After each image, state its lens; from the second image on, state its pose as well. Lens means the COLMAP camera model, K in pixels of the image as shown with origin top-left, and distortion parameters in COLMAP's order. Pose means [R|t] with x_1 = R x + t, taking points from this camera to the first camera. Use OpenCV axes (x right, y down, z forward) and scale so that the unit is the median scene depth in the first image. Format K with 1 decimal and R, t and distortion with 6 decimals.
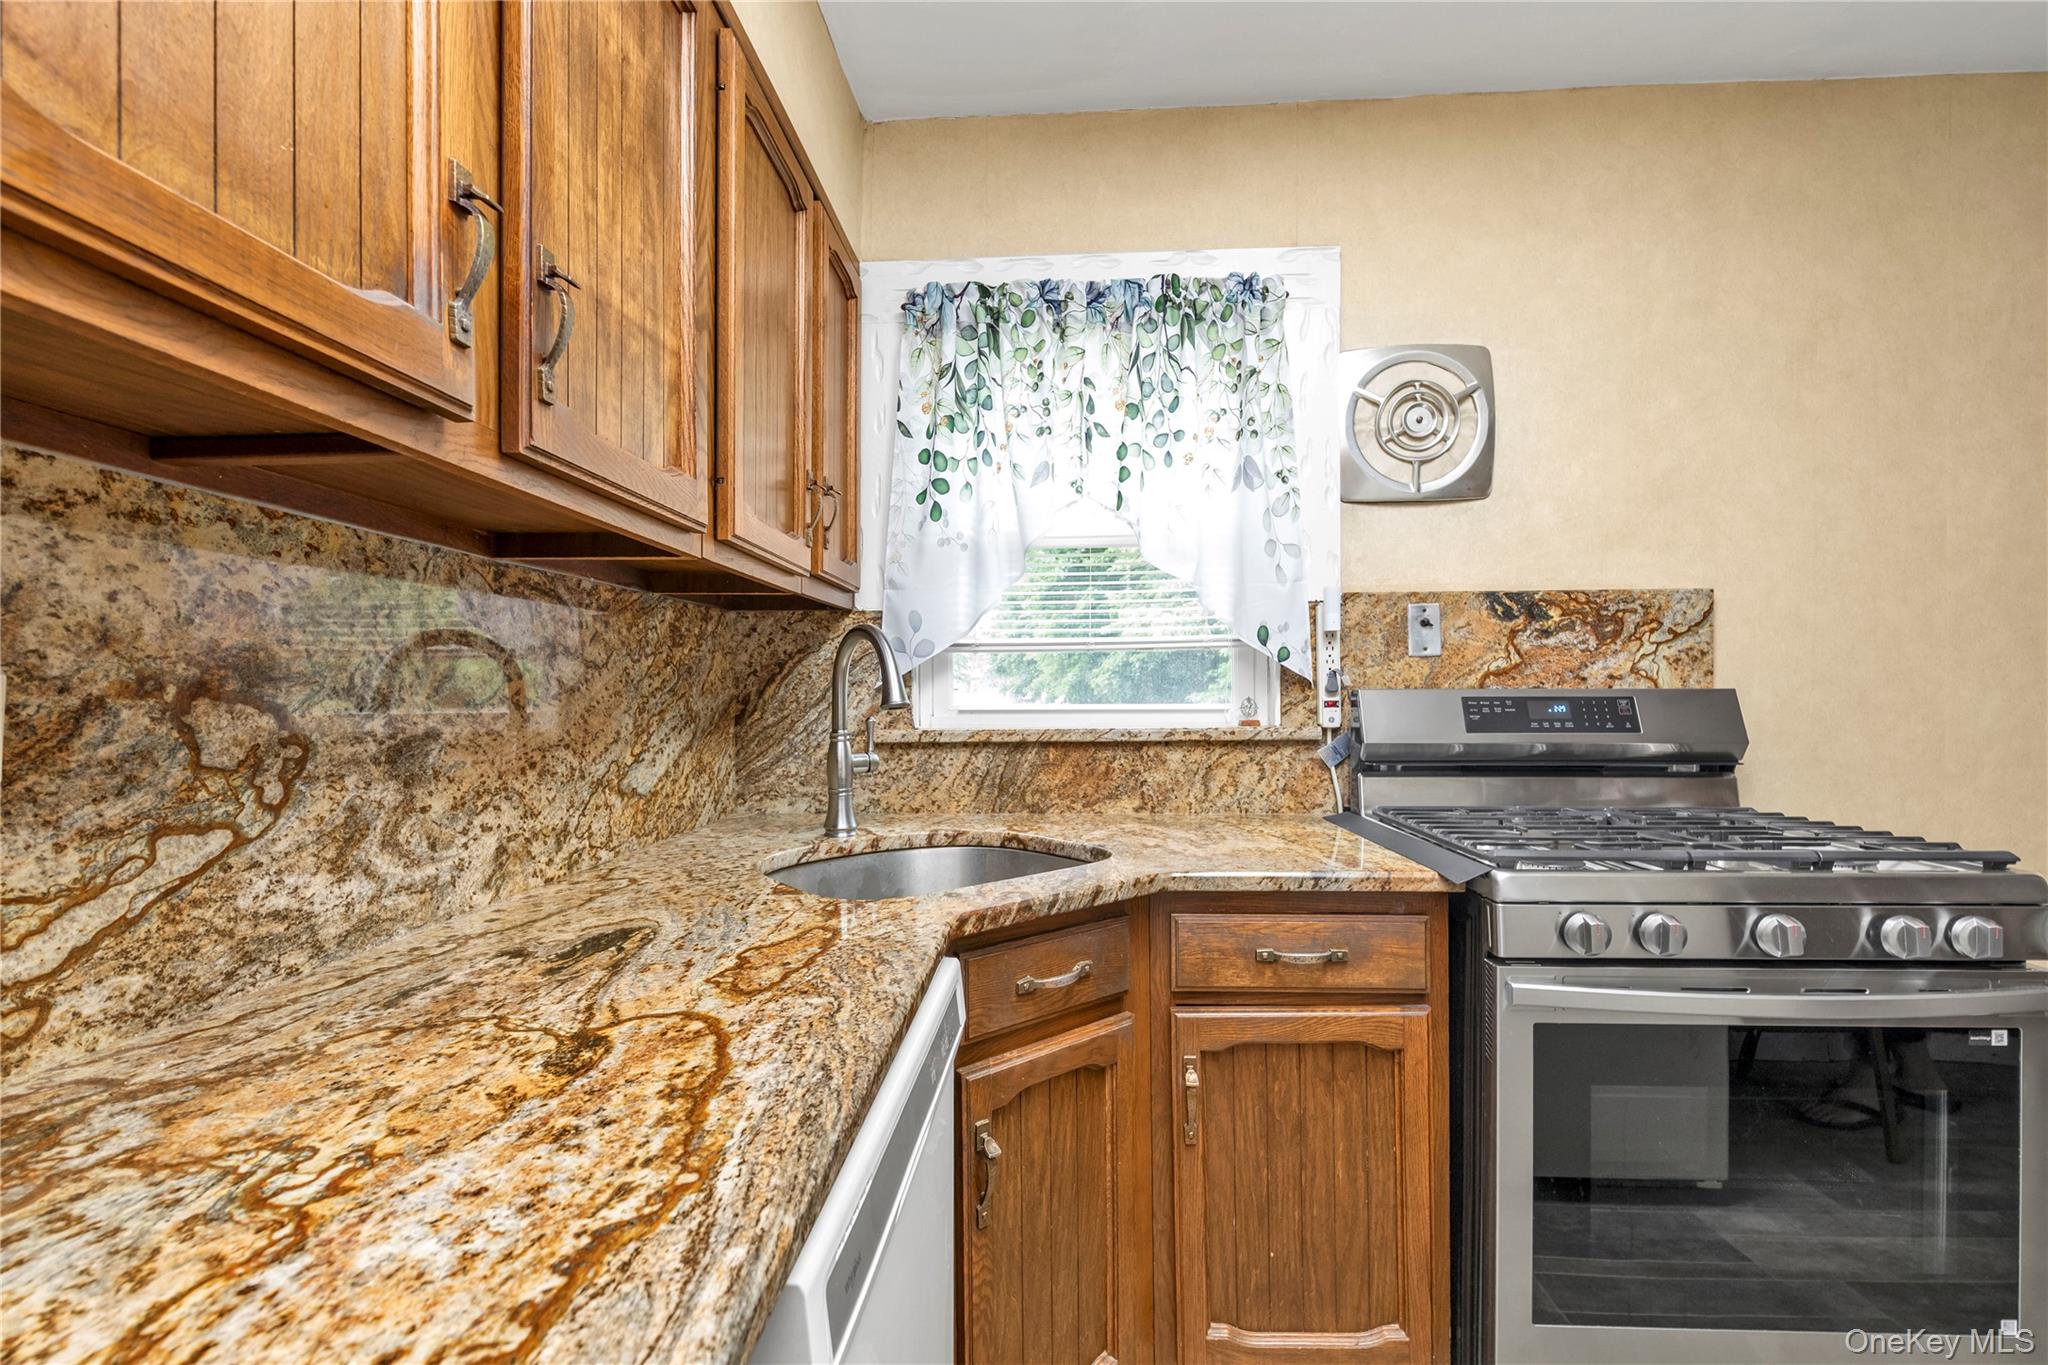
lens RADIAL K [[884.7, 0, 1026.7], [0, 884.7, 689.1], [0, 0, 1]] dist [0.001086, -0.000150]
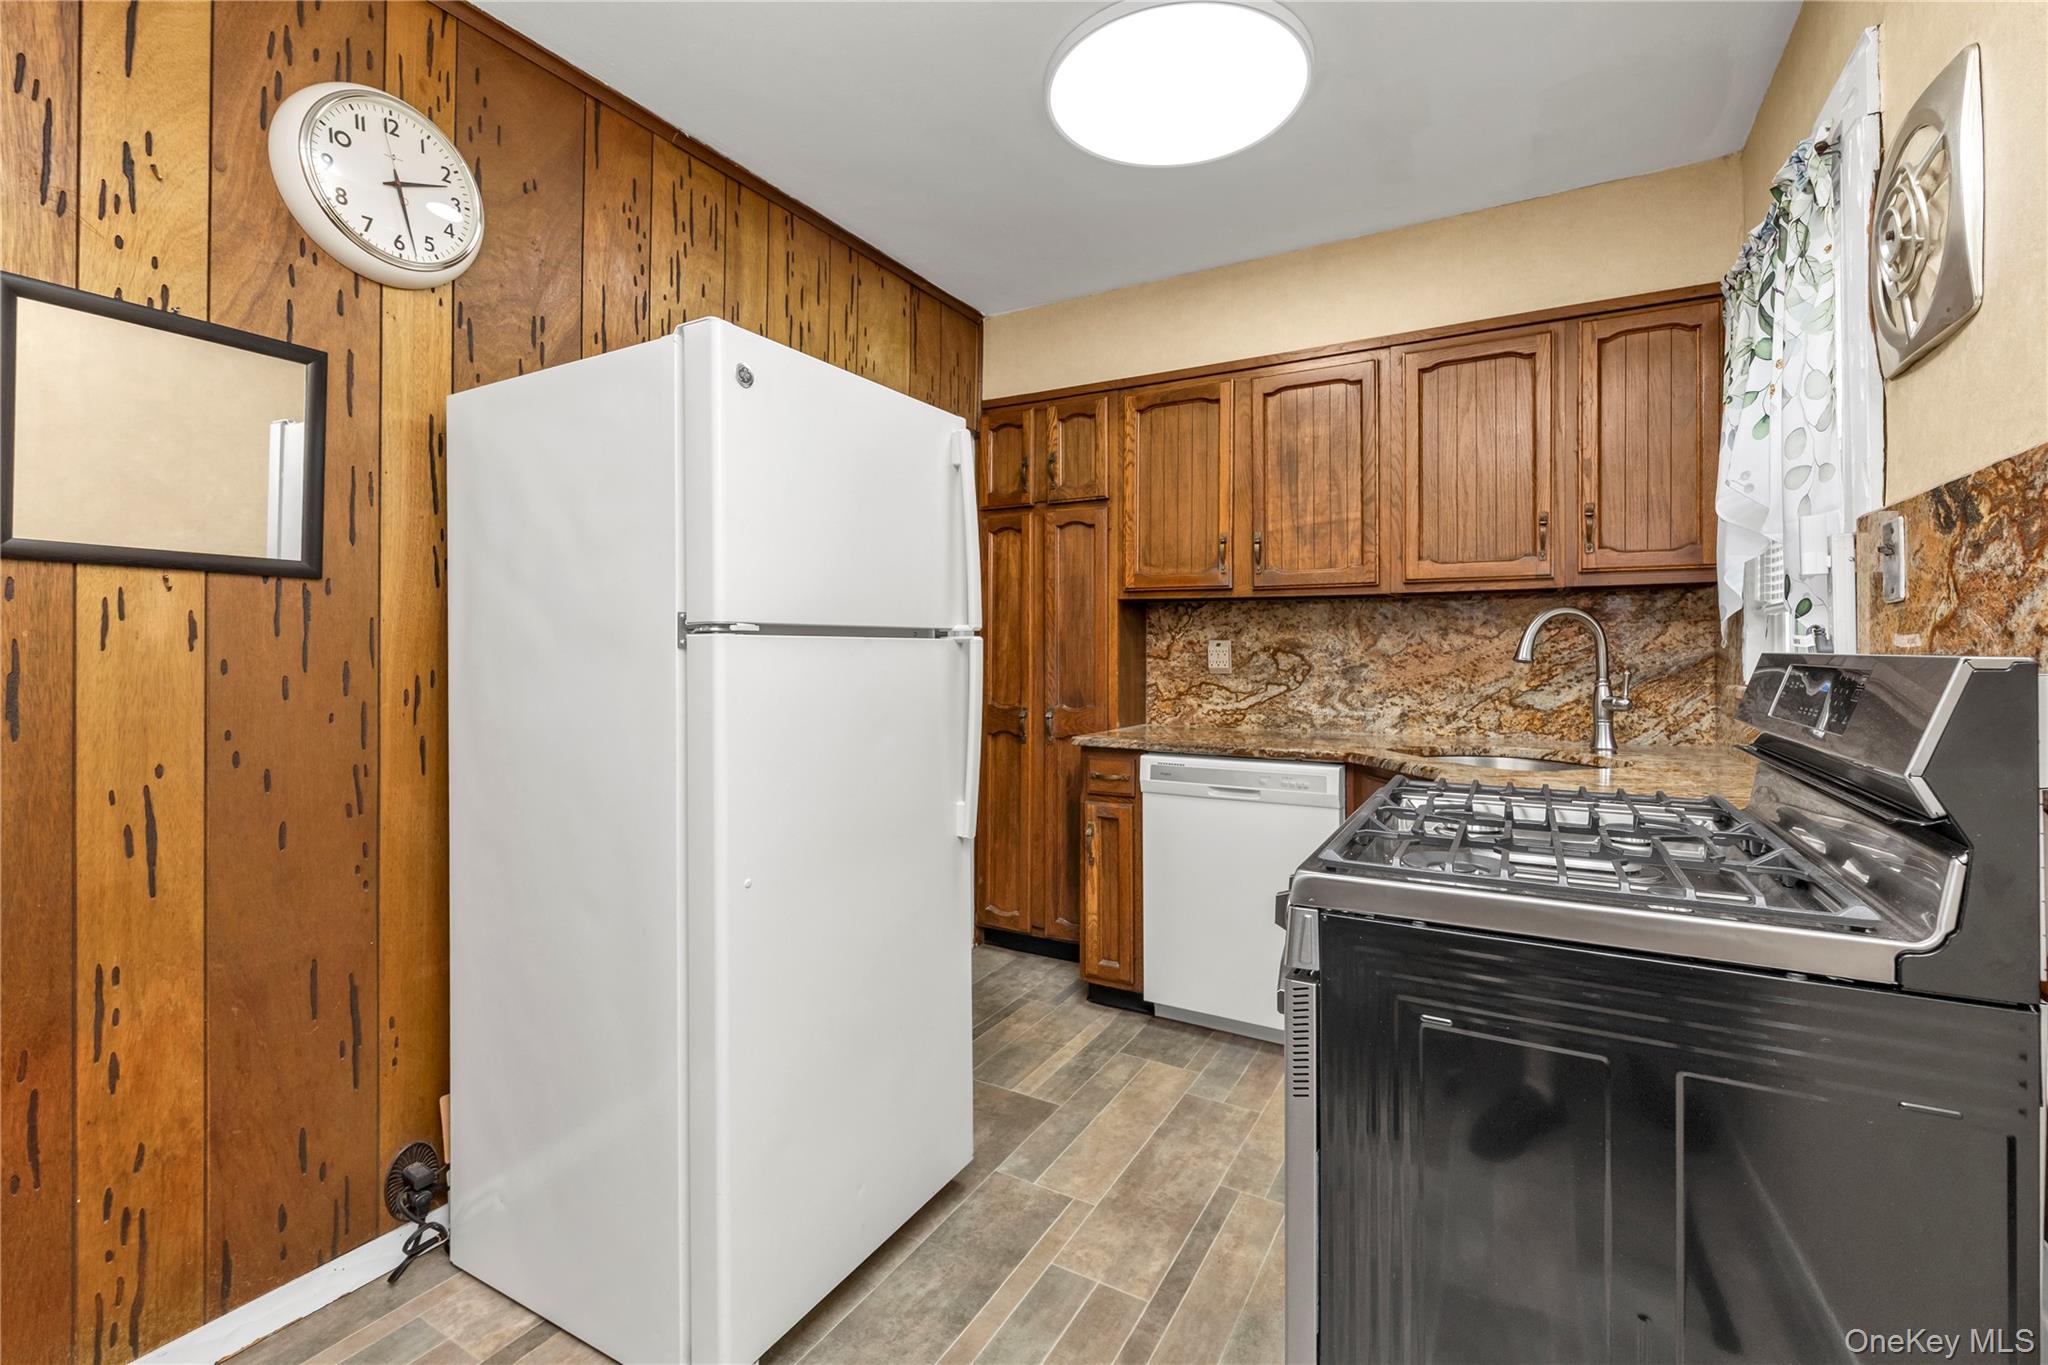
lens RADIAL K [[884.7, 0, 1036.7], [0, 884.7, 645.1], [0, 0, 1]] dist [0.001086, -0.000150]
pose [[-0.430935, 0.000086, -0.902383, 2.472642], [0.005083, 0.999984, -0.002332, -0.013307], [0.902368, -0.005592, -0.430929, 1.360416]]
